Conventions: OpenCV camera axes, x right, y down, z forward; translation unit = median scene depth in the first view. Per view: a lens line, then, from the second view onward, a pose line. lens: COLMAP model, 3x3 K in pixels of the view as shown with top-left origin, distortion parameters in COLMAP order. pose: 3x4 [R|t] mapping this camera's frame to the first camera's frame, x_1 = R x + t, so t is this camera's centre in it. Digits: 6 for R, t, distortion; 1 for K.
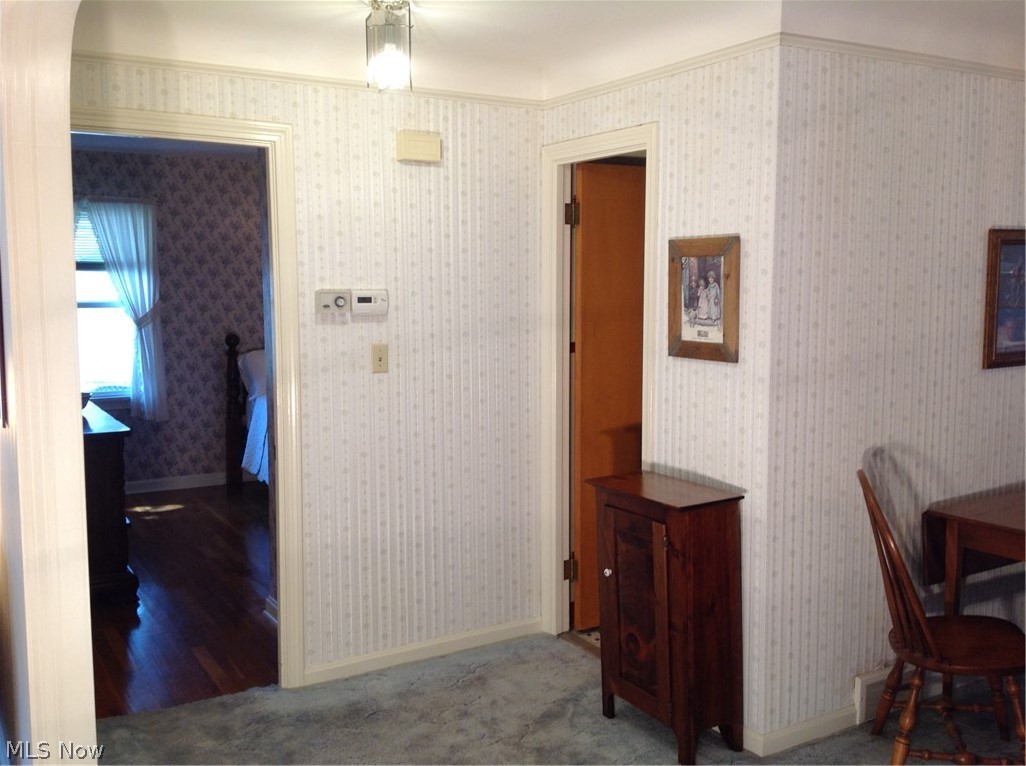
lens RADIAL K [[962.0, 0, 507.3], [0, 962.0, 371.9], [0, 0, 1]] dist [0.149137, -0.301214]
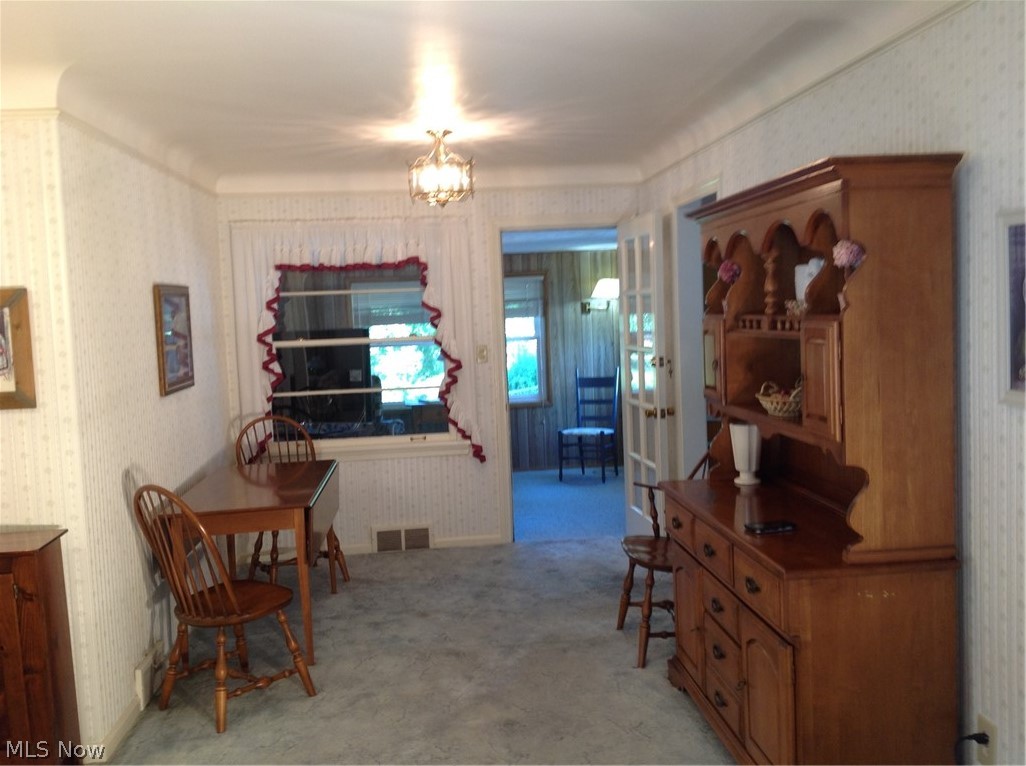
lens RADIAL K [[962.0, 0, 507.3], [0, 962.0, 371.9], [0, 0, 1]] dist [0.149137, -0.301214]
pose [[0.437222, -0.072829, 0.896400, -0.491951], [0.121814, 0.992326, 0.021207, -0.008455], [-0.891066, 0.099921, 0.442739, 0.070077]]
